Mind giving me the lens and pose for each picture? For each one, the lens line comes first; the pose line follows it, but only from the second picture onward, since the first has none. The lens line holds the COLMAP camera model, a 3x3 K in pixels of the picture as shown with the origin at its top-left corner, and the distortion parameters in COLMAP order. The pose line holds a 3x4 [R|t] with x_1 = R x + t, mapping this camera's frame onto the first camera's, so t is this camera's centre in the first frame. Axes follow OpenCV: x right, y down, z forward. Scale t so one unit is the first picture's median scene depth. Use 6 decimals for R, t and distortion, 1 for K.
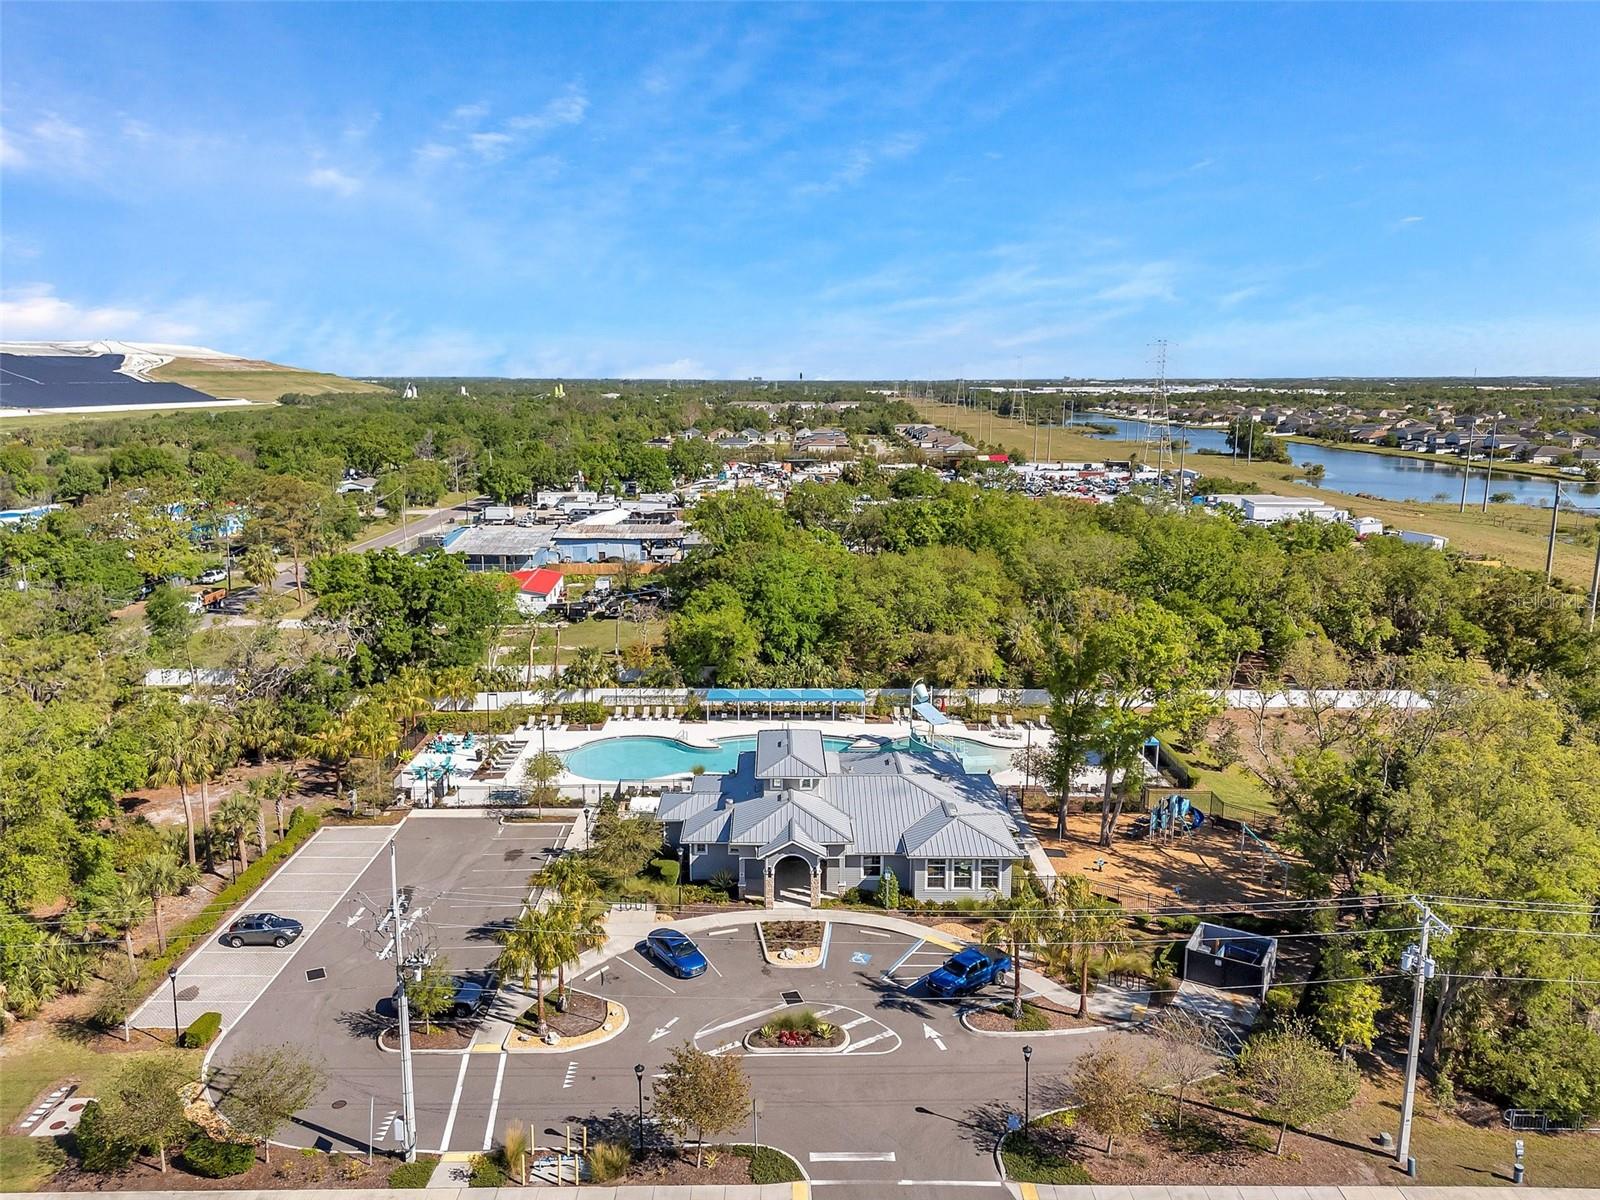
lens RADIAL K [[1212.9, 0, 800.0], [0, 1212.9, 600.0], [0, 0, 1]] dist [0.081811, -0.008971]
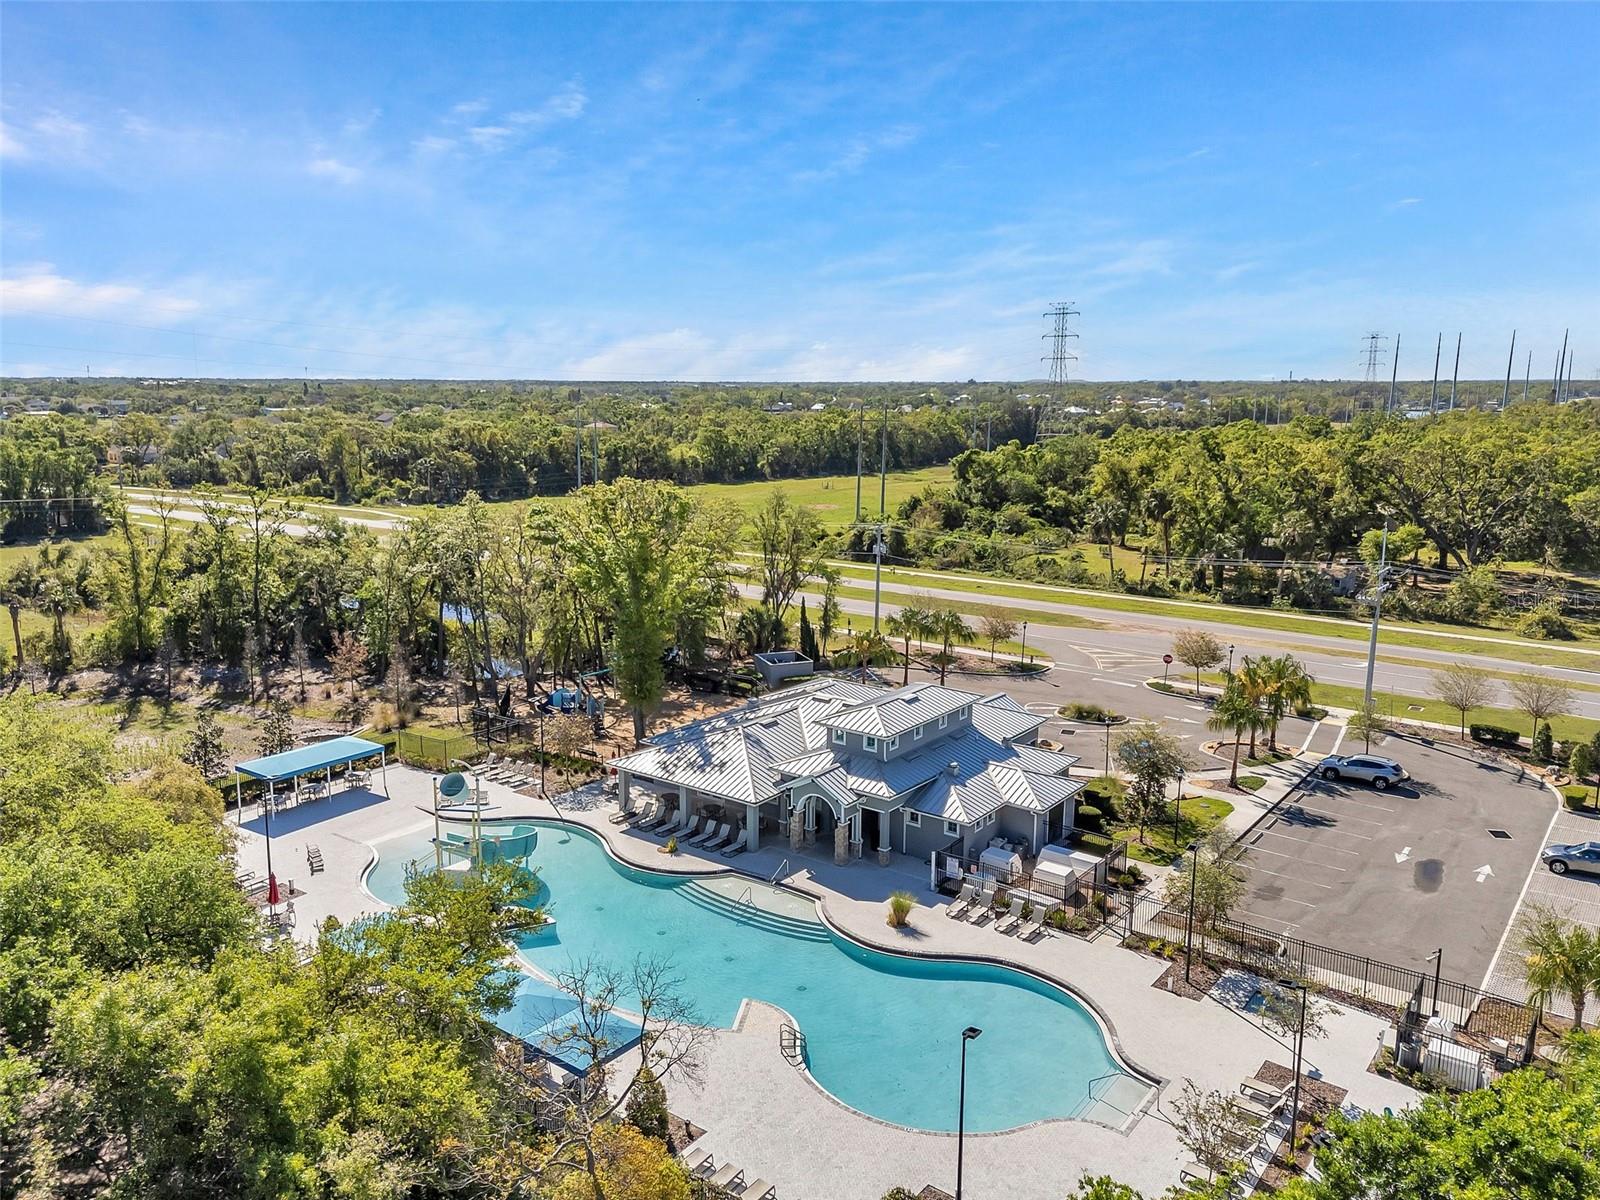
lens RADIAL K [[1188.8, 0, 800.0], [0, 1188.8, 600.0], [0, 0, 1]] dist [0.092460, -0.139006]
pose [[-0.789821, -0.115934, 0.602281, -0.380983], [0.108637, 0.940003, 0.323408, -0.180469], [-0.603640, 0.320864, -0.729839, 1.468970]]
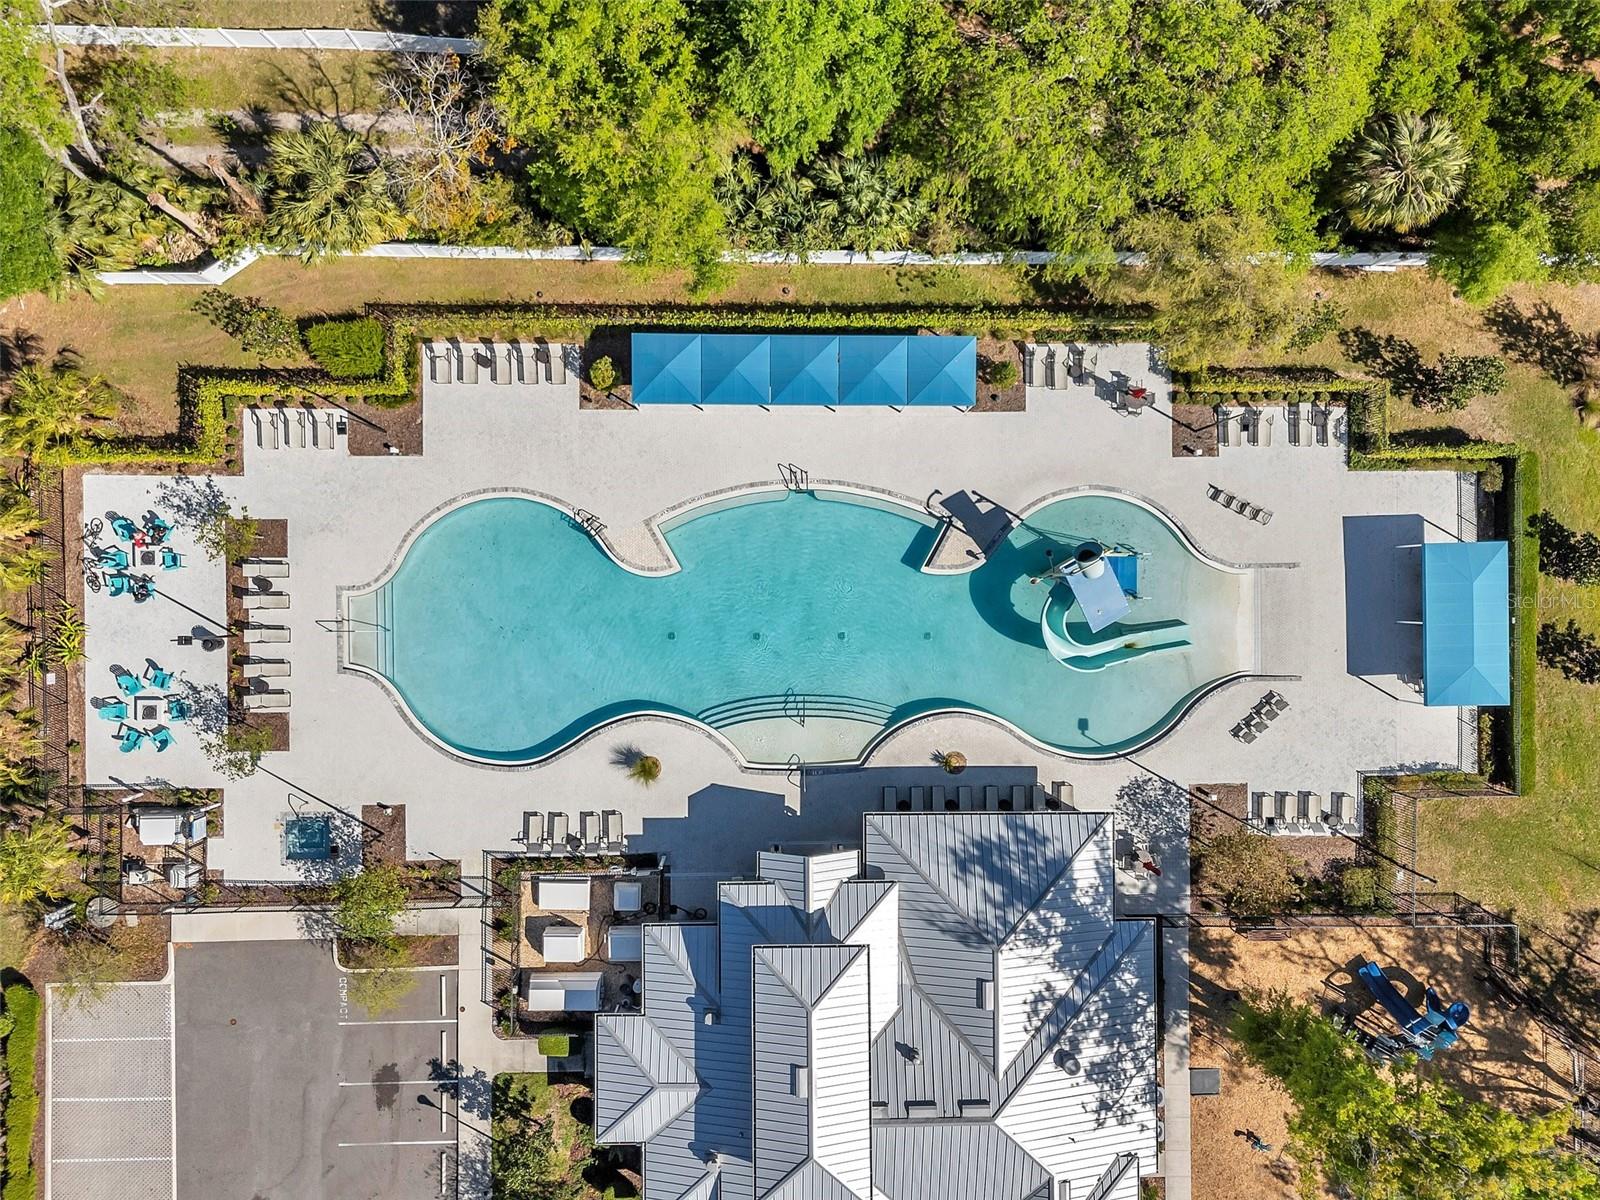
lens RADIAL K [[1236.9, 0, 798.7], [0, 1236.9, 593.7], [0, 0, 1]] dist [0.100468, -0.105170]
pose [[0.999719, 0.005508, 0.023064, -0.028574], [-0.023679, 0.179879, 0.983404, -0.462878], [0.001268, -0.983673, 0.179958, 1.041384]]
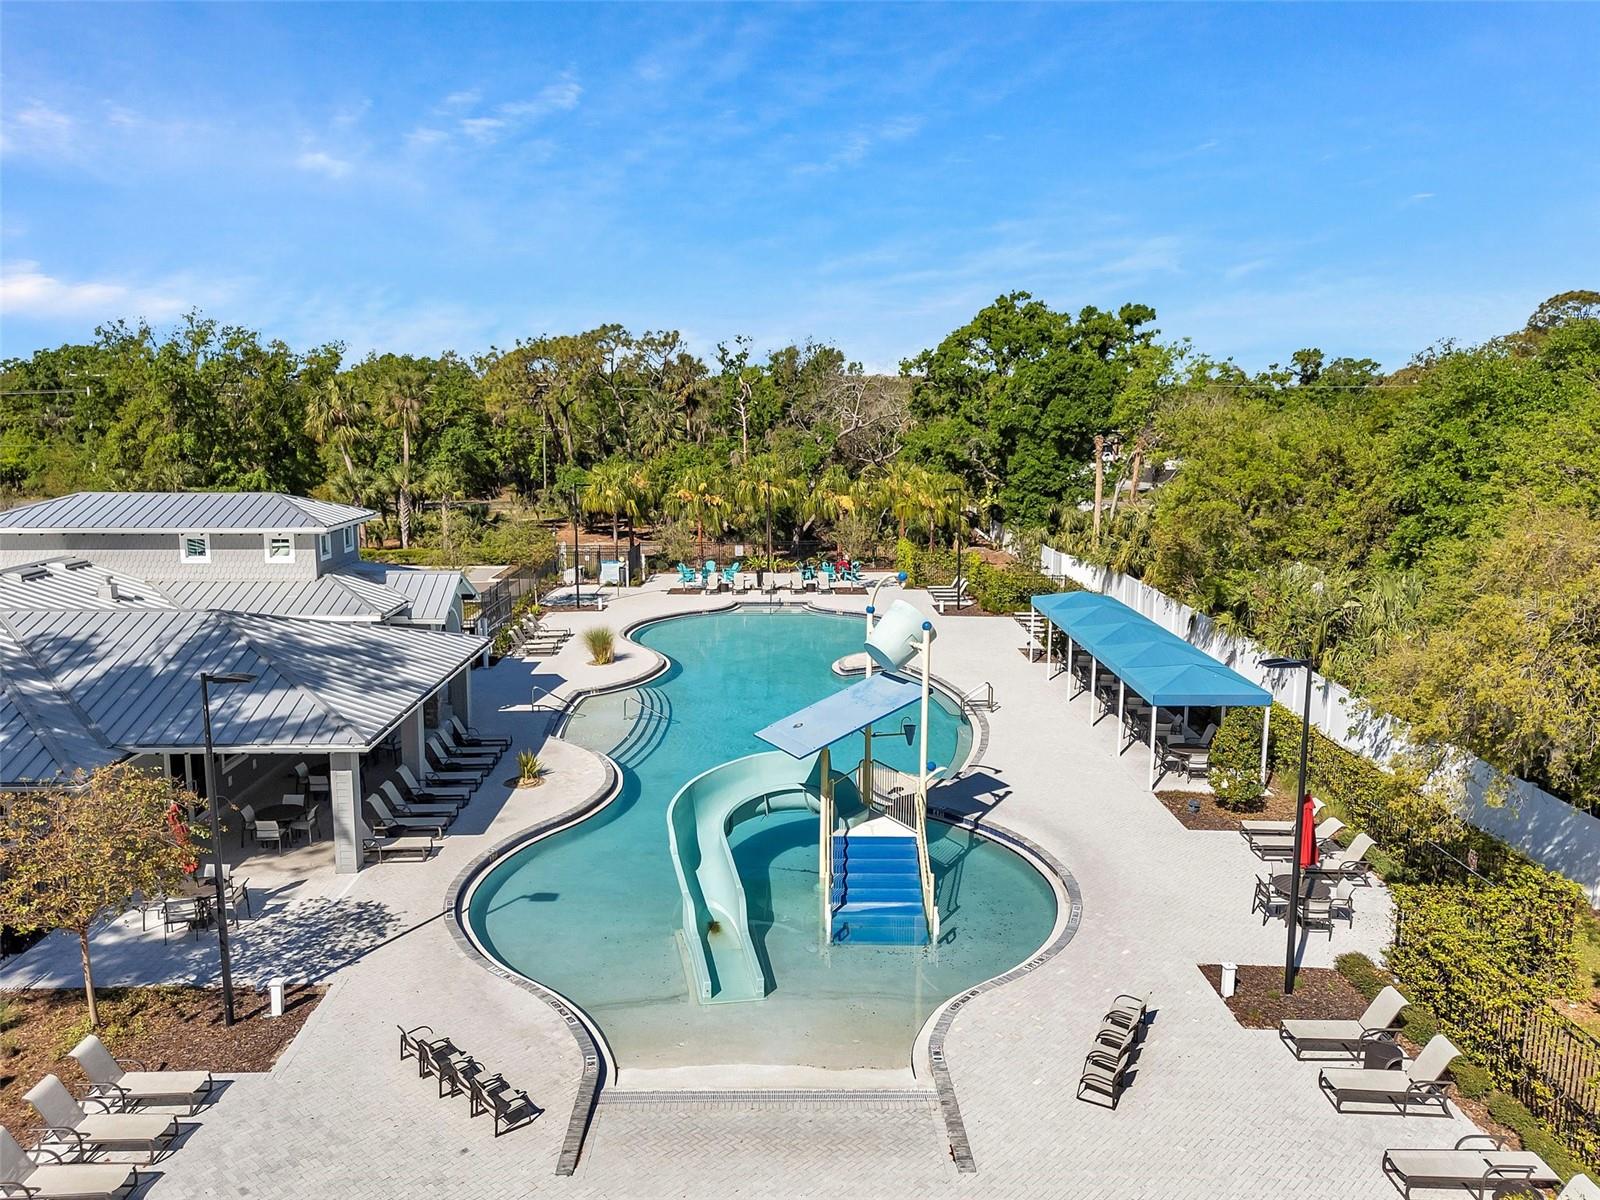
lens RADIAL K [[1194.3, 0, 784.6], [0, 1194.3, 604.7], [0, 0, 1]] dist [0.060414, -0.043990]
pose [[-0.000942, 0.167745, -0.985830, 0.389224], [-0.189045, 0.968024, 0.164896, 0.041639], [0.981968, 0.186522, 0.030799, 1.122151]]
